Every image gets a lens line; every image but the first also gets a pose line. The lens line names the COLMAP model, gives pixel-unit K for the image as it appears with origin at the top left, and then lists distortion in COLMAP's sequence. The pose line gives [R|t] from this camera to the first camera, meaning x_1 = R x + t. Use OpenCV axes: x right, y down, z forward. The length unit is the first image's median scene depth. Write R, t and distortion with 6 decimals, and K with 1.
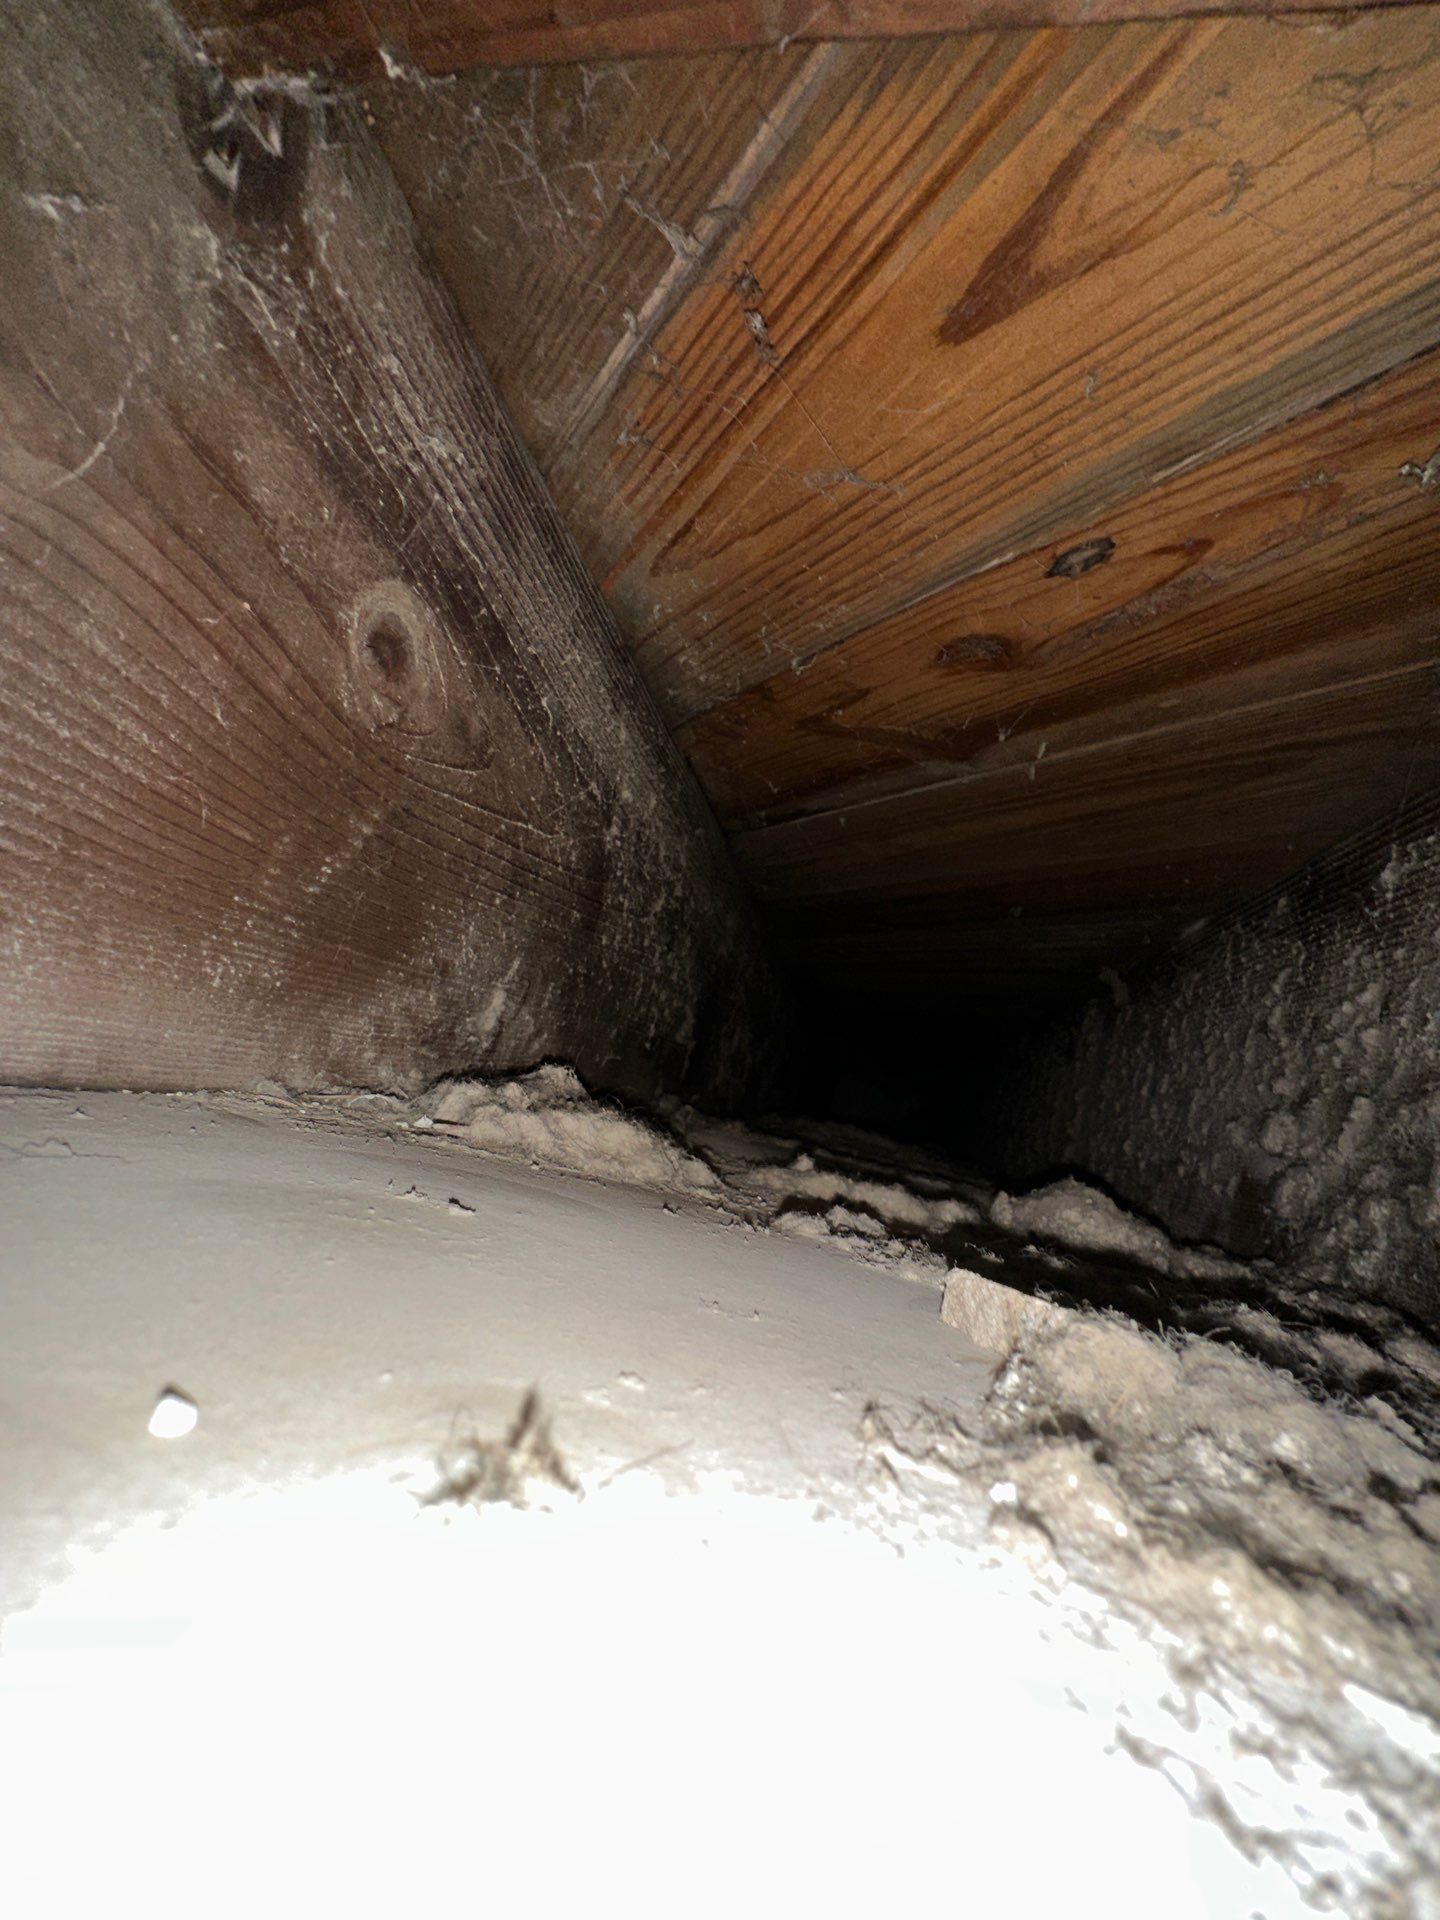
lens RADIAL K [[767.9, 0, 724.1], [0, 767.9, 964.3], [0, 0, 1]] dist [-0.013676, 0.003486]
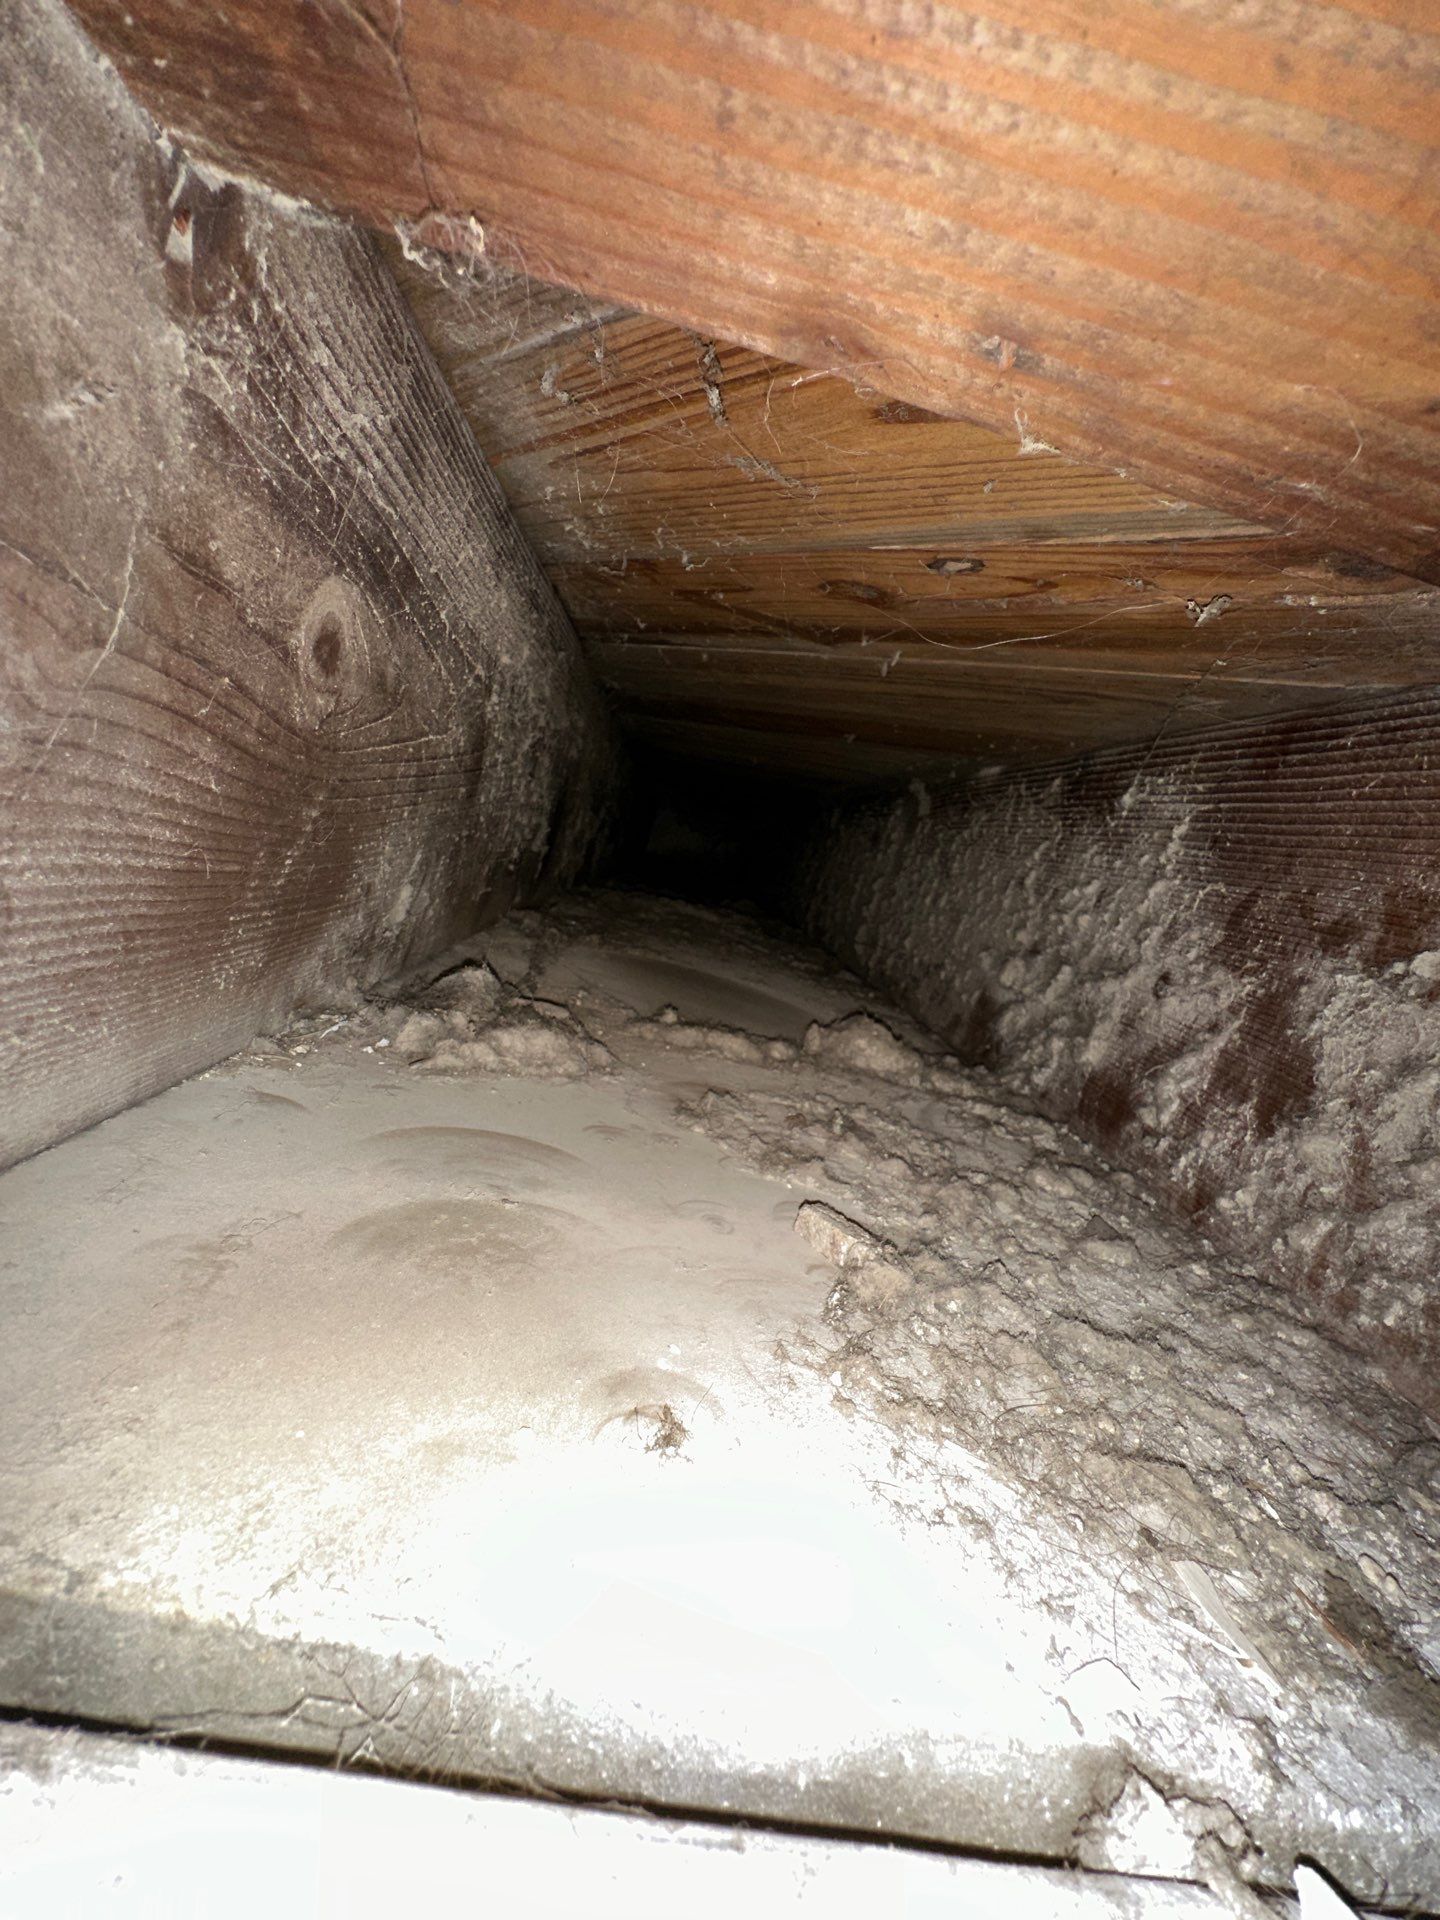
lens RADIAL K [[767.9, 0, 724.1], [0, 767.9, 964.3], [0, 0, 1]] dist [-0.013676, 0.003486]
pose [[0.970741, -0.006682, 0.240034, -0.114786], [-0.081428, 0.931225, 0.355232, -0.283974], [-0.225899, -0.364384, 0.903434, -0.130325]]
